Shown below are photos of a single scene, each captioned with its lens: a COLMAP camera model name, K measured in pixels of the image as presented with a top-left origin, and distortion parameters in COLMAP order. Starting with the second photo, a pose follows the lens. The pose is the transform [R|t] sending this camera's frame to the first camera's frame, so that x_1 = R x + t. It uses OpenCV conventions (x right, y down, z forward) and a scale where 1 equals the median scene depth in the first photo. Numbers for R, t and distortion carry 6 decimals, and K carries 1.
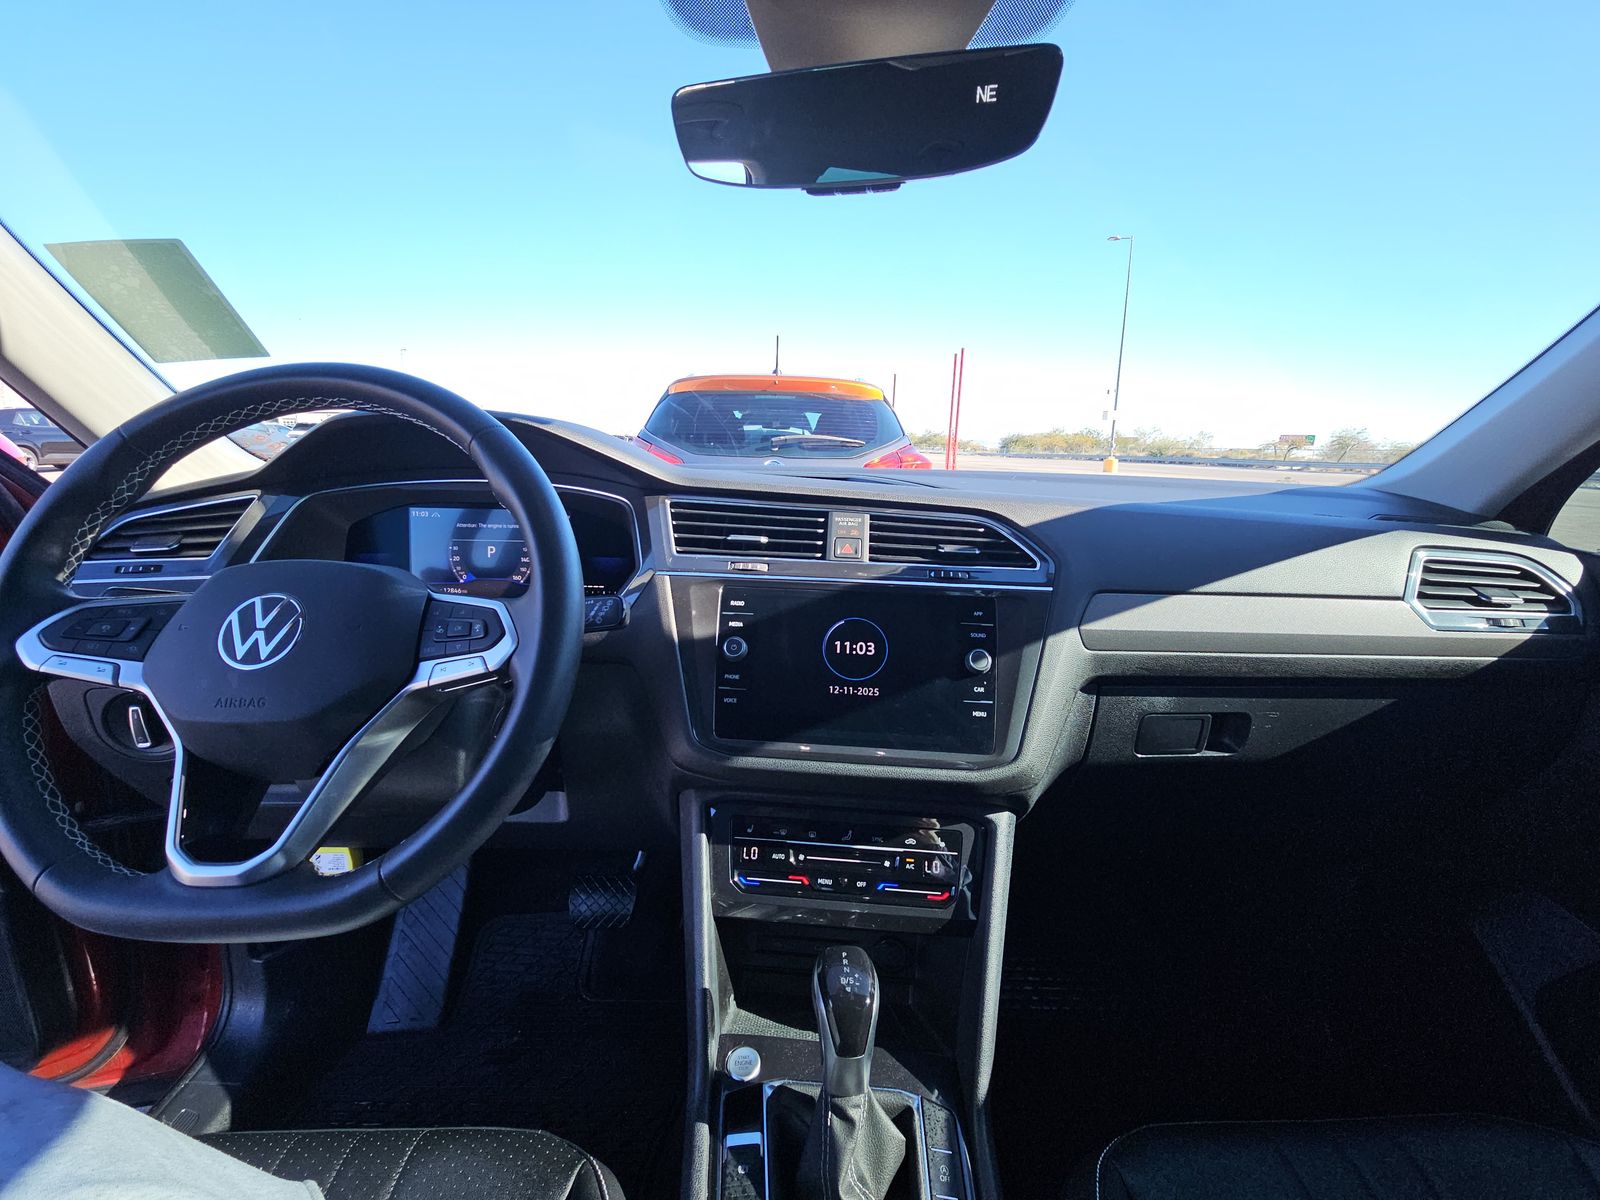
lens RADIAL K [[641.5, 0, 801.8], [0, 641.5, 593.6], [0, 0, 1]] dist [0.008840, -0.001329]
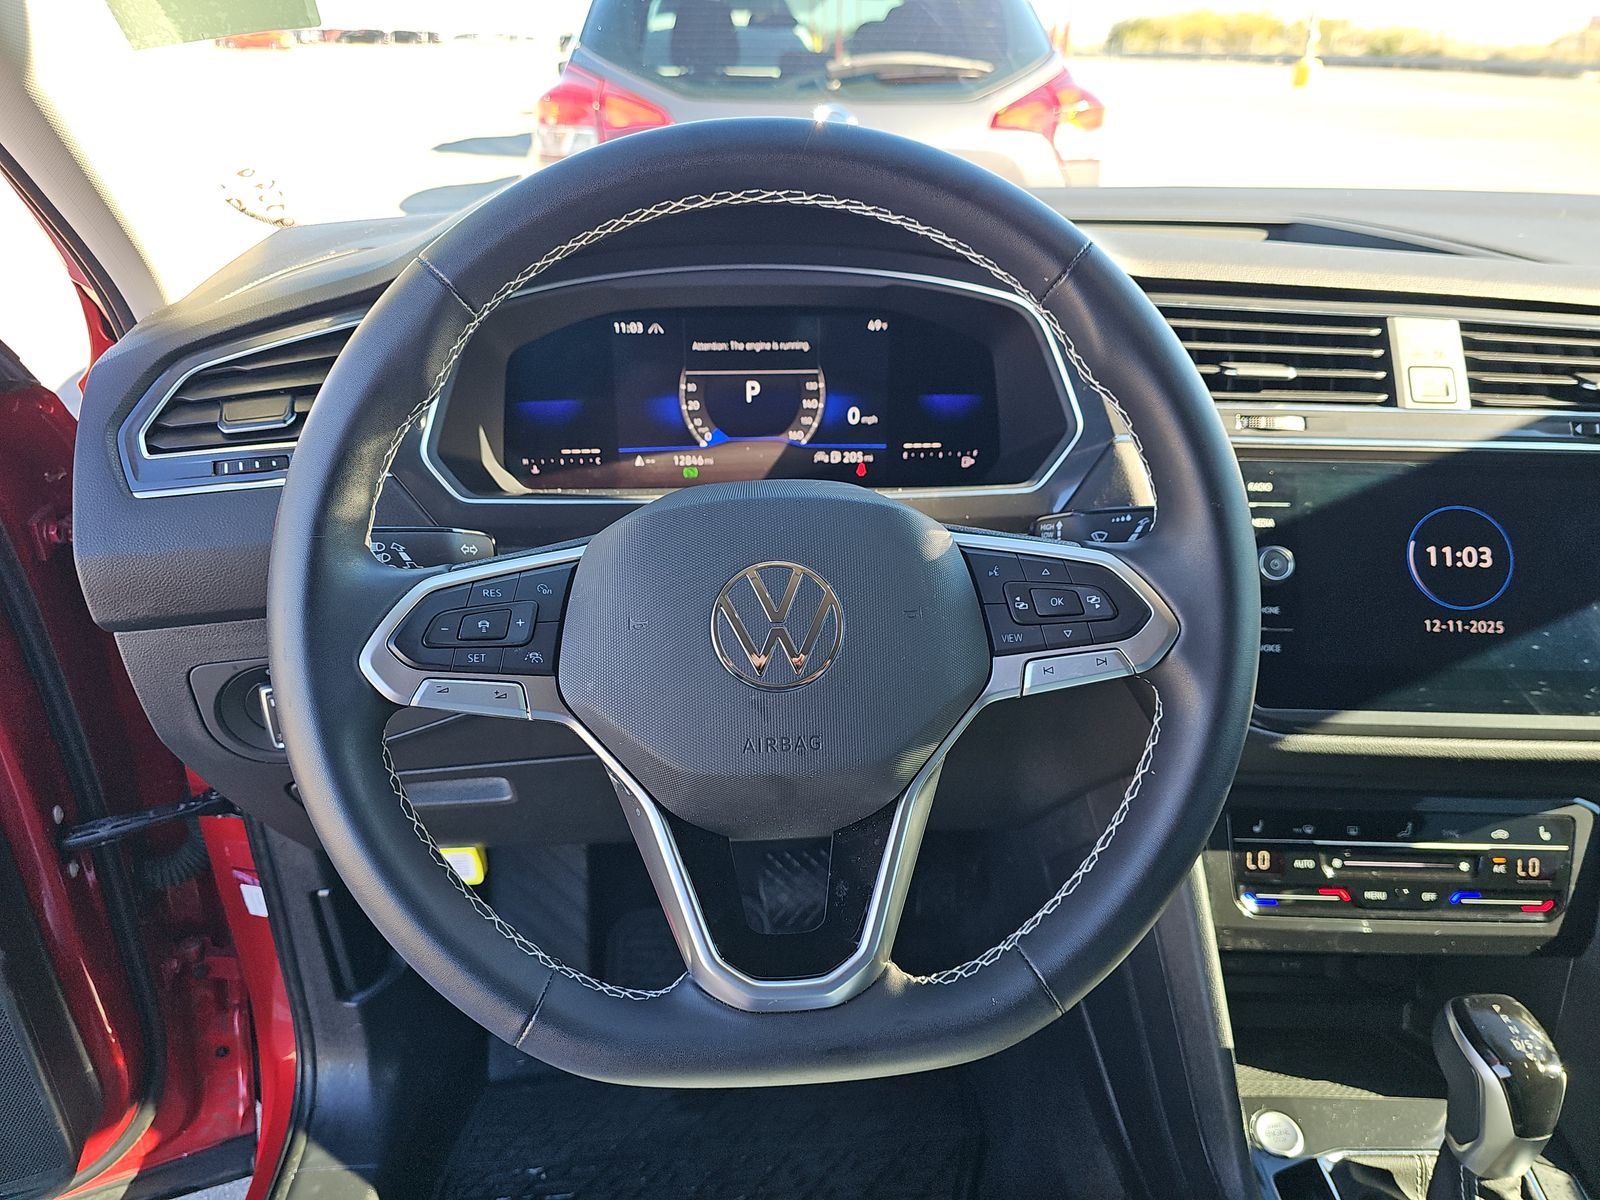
lens RADIAL K [[1066.1, 0, 790.6], [0, 1066.1, 603.6], [0, 0, 1]] dist [0.024950, -0.021899]
pose [[0.998048, -0.040612, 0.047452, -0.597893], [0.026937, 0.965334, 0.259625, -0.154231], [-0.056351, -0.257840, 0.964543, 0.020002]]
